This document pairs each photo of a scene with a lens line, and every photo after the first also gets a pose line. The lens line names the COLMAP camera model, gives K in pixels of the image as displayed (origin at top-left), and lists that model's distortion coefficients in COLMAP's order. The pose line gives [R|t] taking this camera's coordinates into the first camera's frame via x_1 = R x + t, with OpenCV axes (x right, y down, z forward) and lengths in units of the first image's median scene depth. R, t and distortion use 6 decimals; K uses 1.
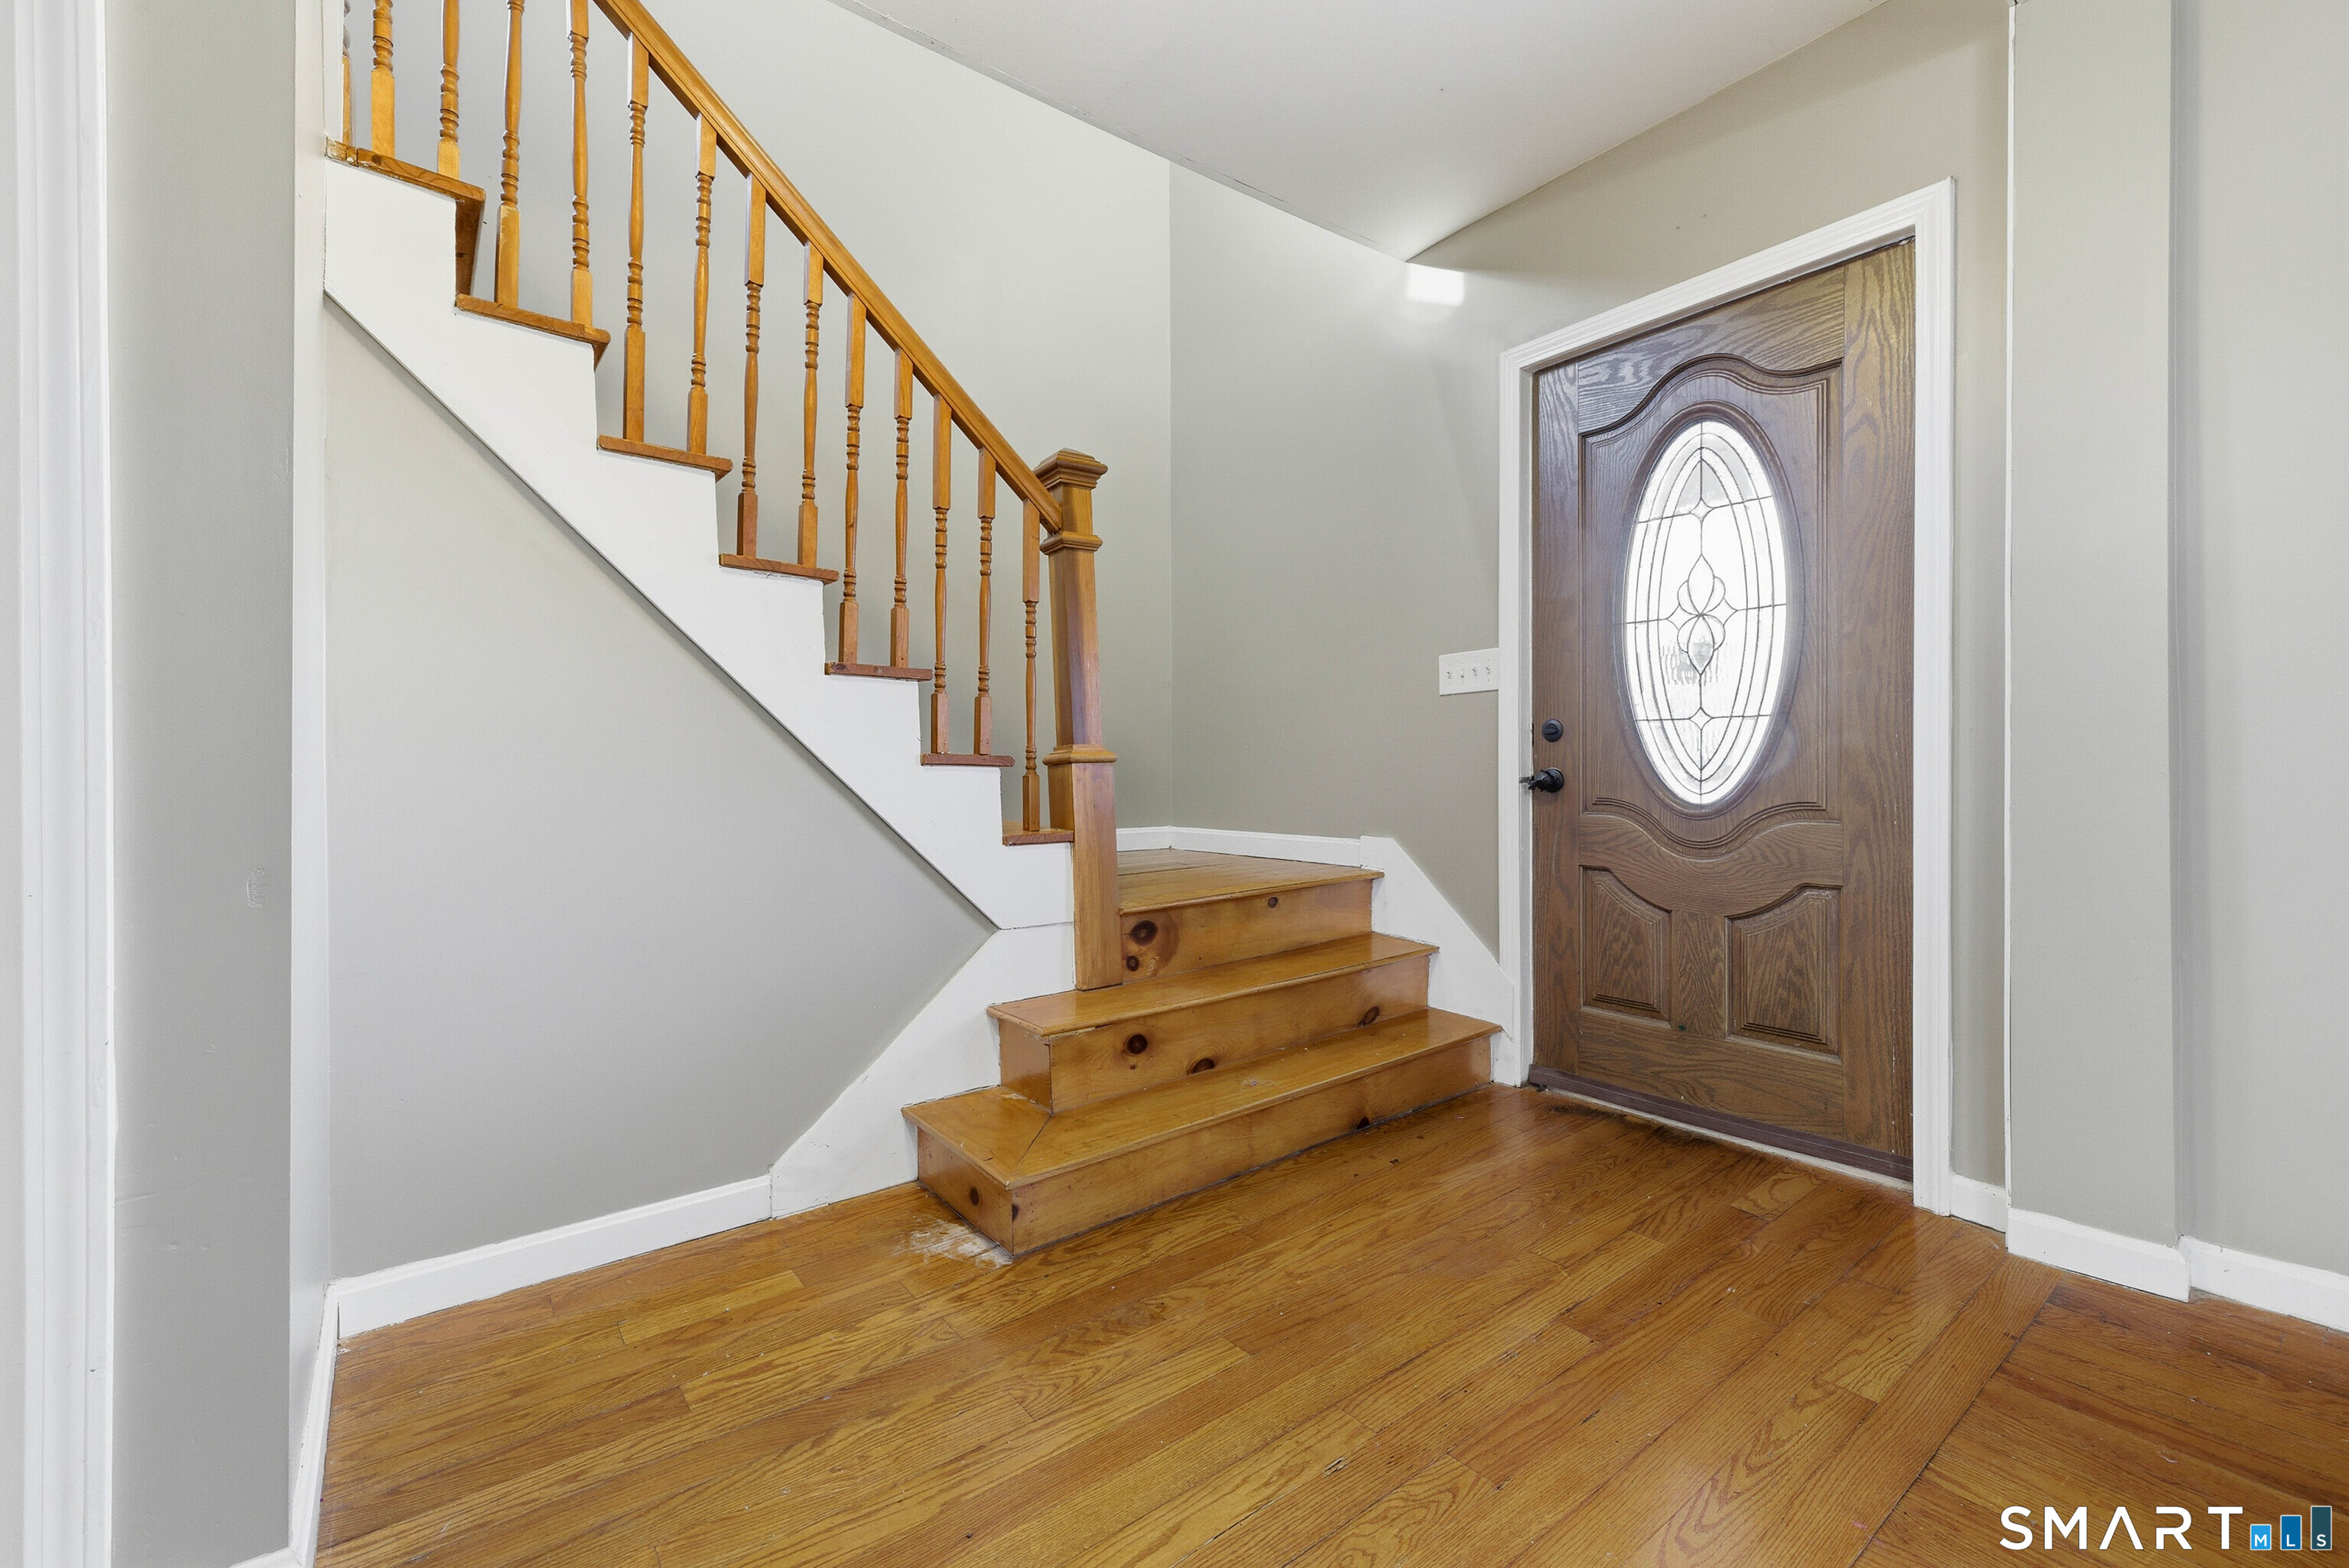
lens RADIAL K [[991.5, 0, 1154.6], [0, 991.5, 776.3], [0, 0, 1]] dist [0.007040, 0.000915]
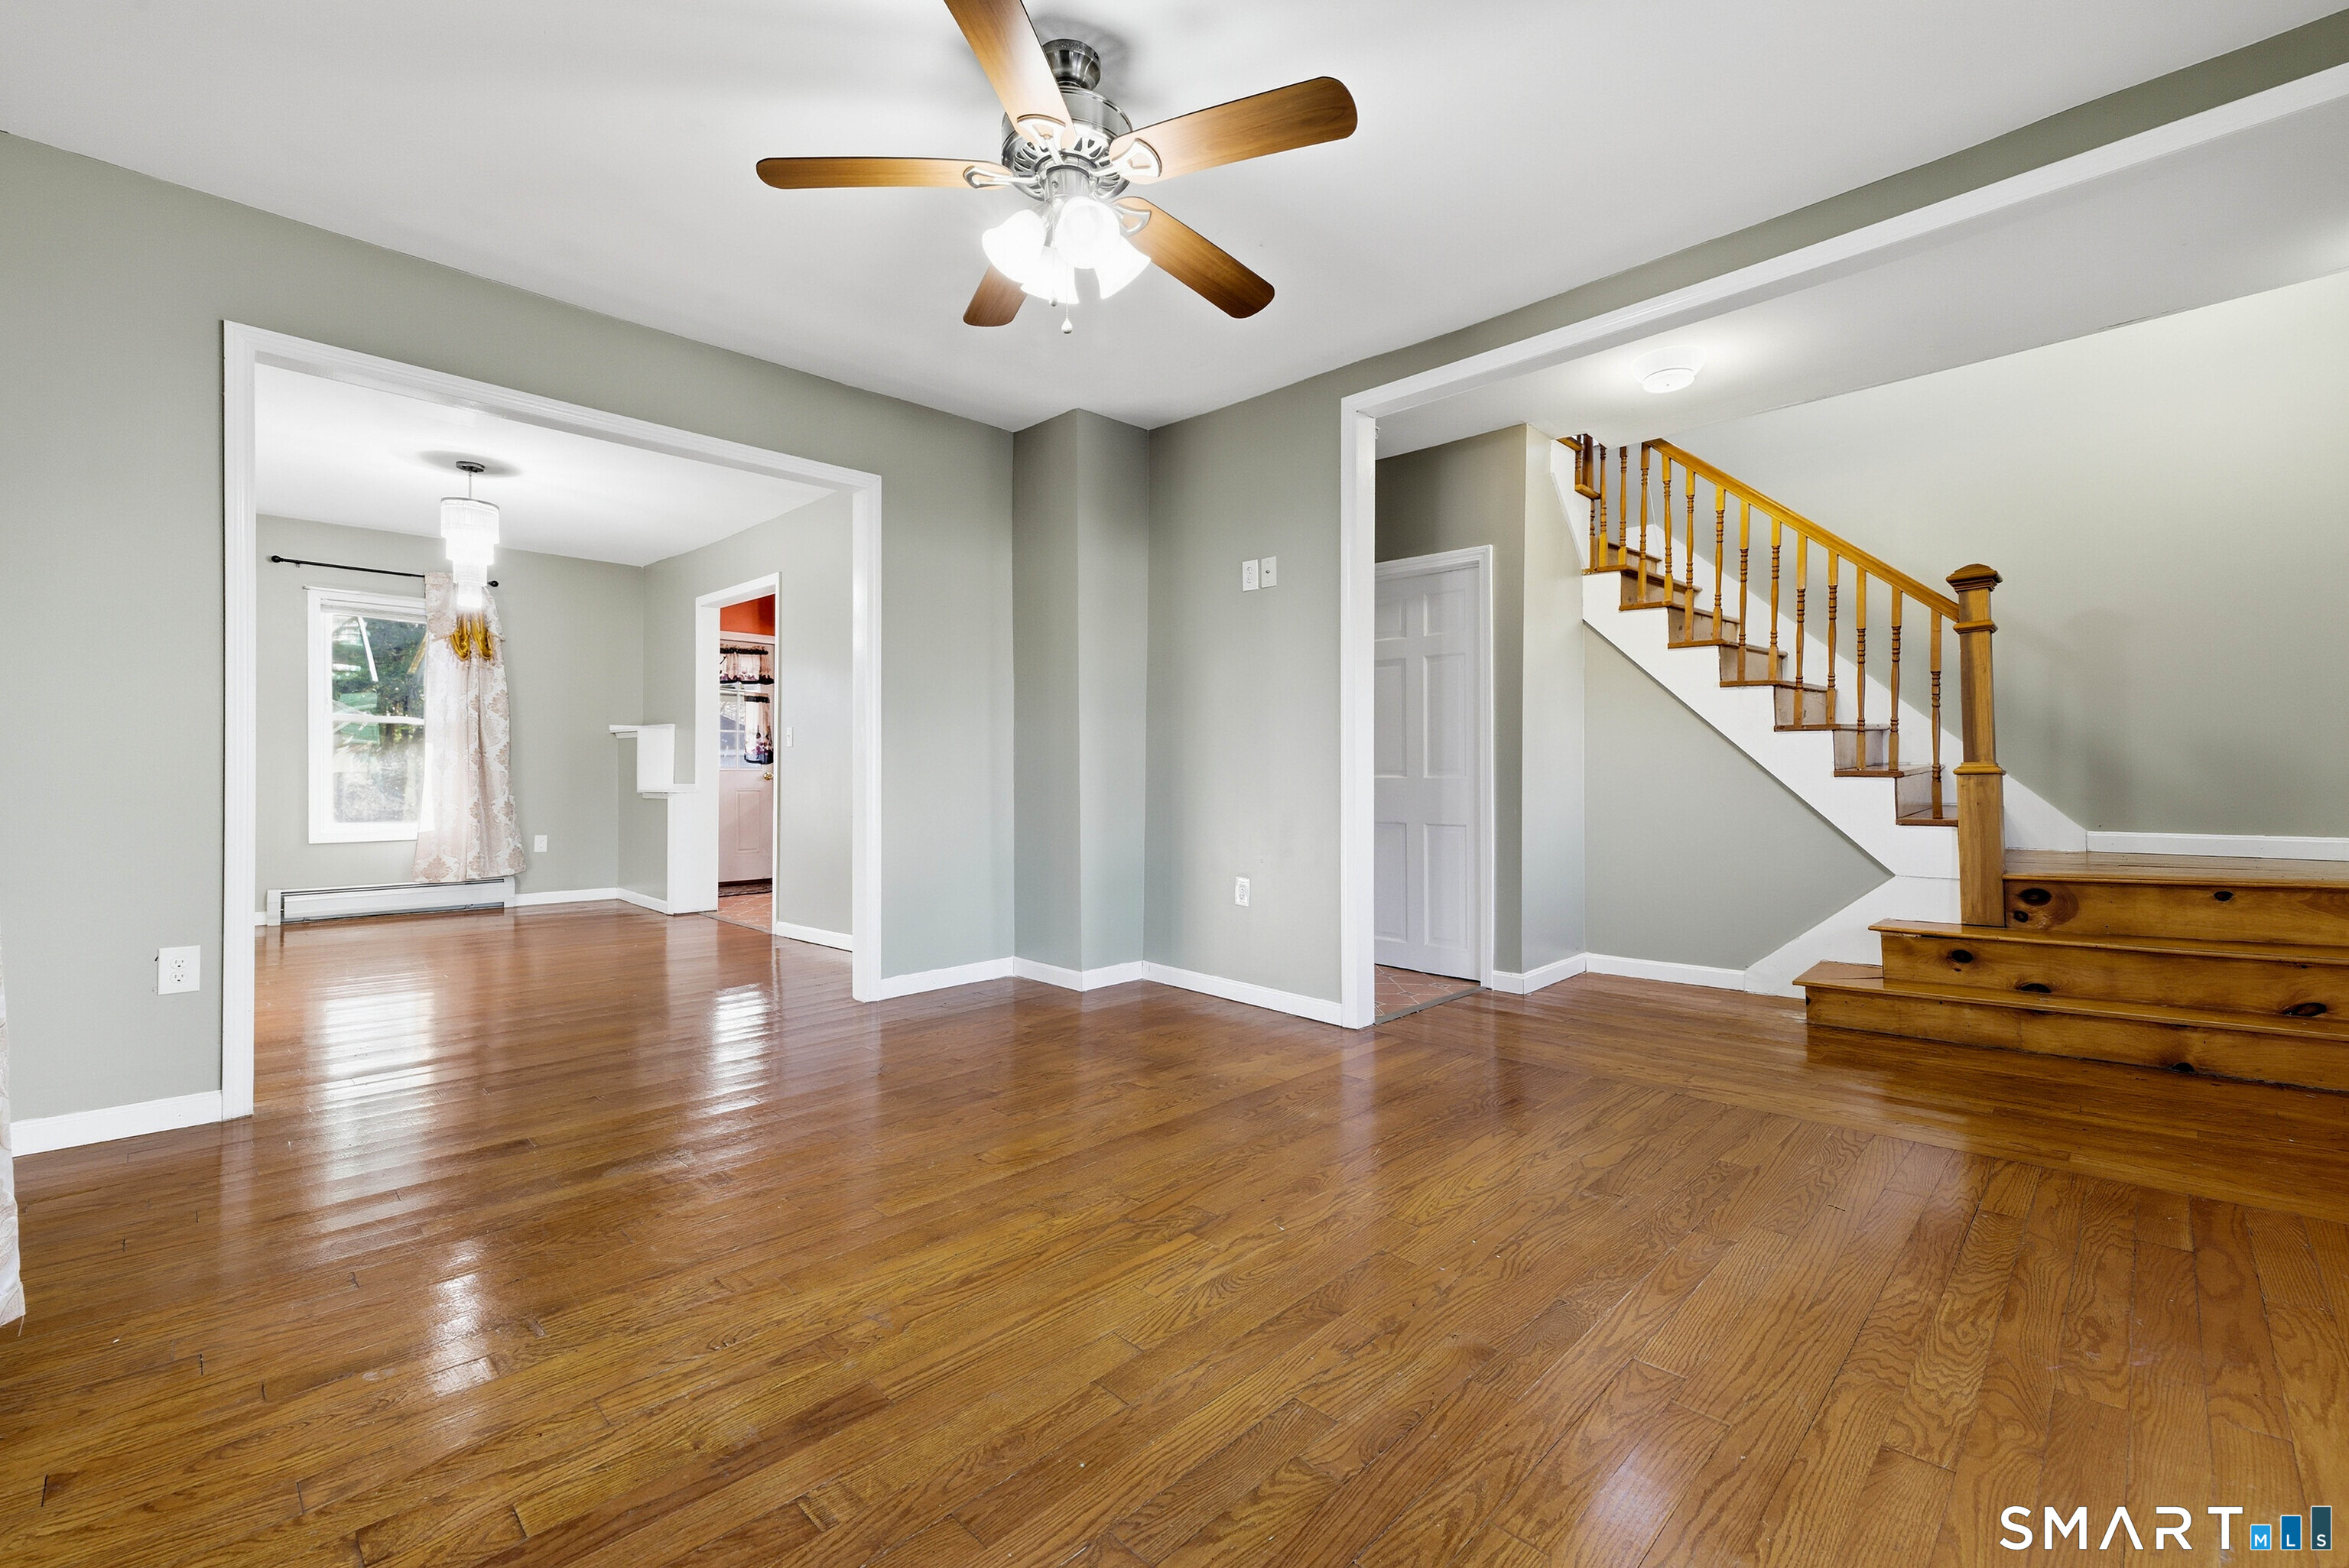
lens RADIAL K [[991.5, 0, 1160.4], [0, 991.5, 775.6], [0, 0, 1]] dist [0.007040, 0.000915]
pose [[0.139067, -0.000474, -0.990283, 1.483066], [-0.005180, 0.999986, -0.001206, -0.005005], [0.990269, 0.005298, 0.139063, -0.505535]]
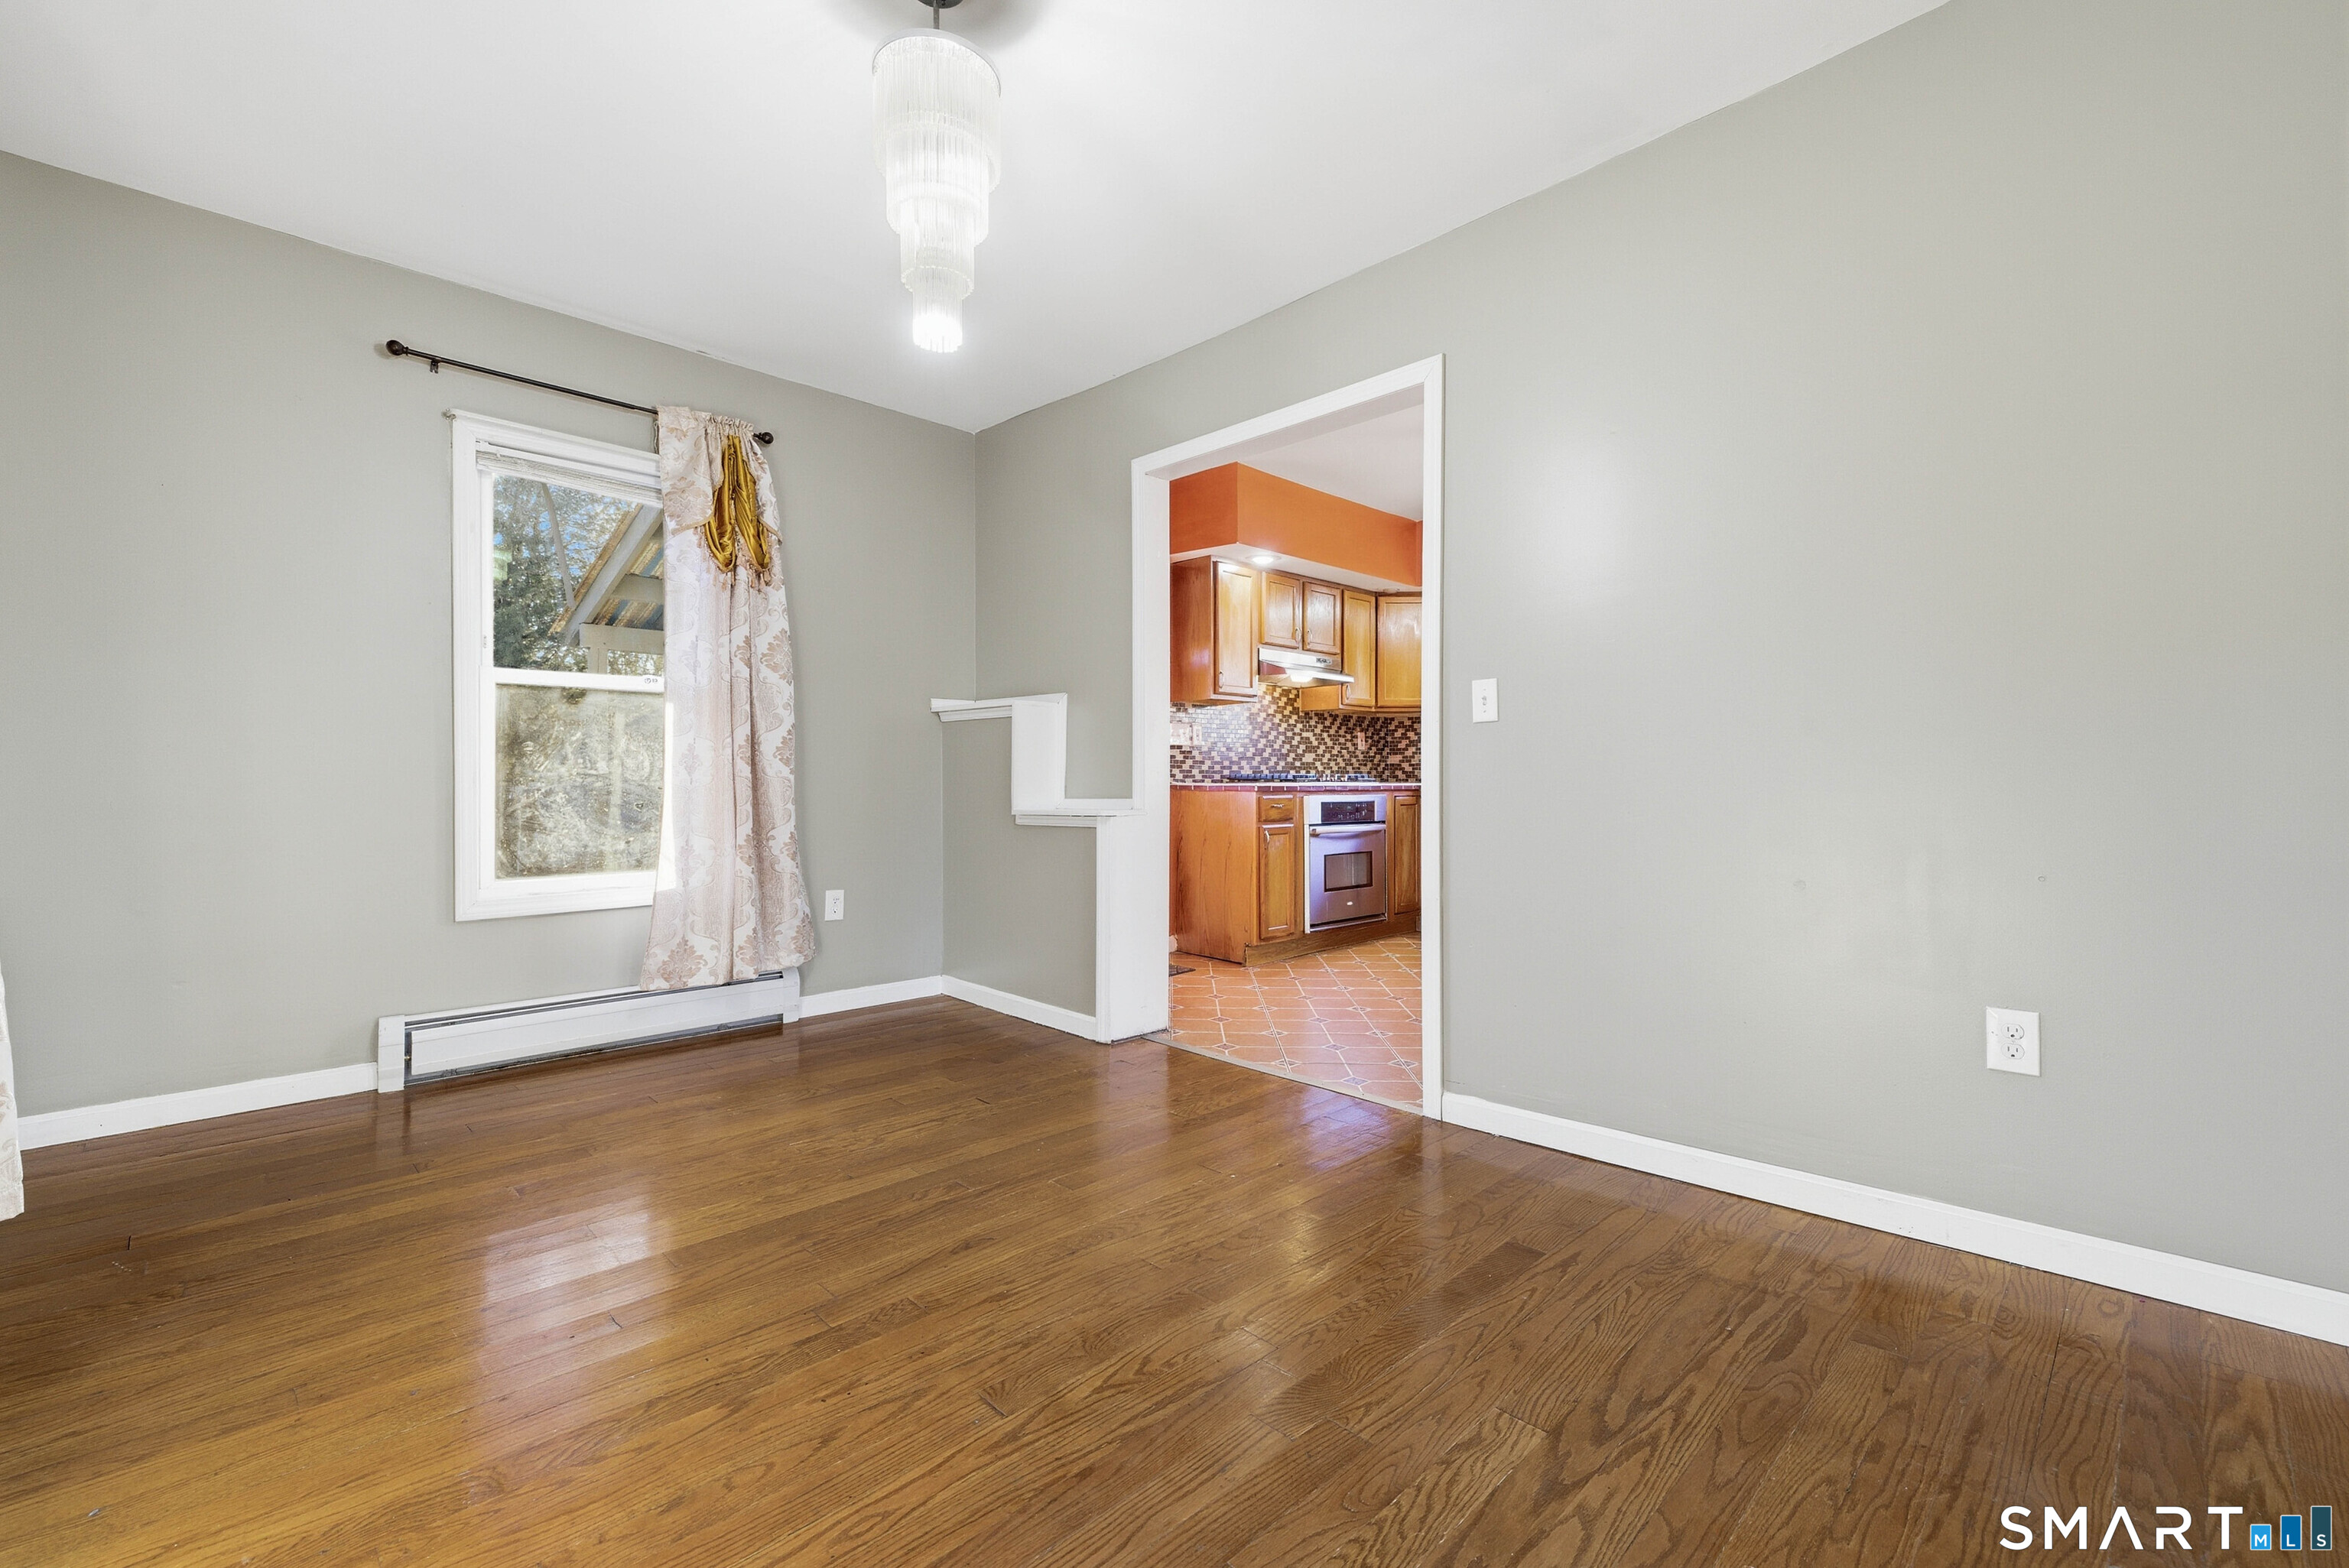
lens RADIAL K [[991.5, 0, 1171.4], [0, 991.5, 780.9], [0, 0, 1]] dist [0.007040, 0.000915]
pose [[0.120462, -0.003886, -0.992710, -0.117395], [-0.003160, 0.999986, -0.004298, -0.001206], [0.992713, 0.003655, 0.120448, -1.660846]]
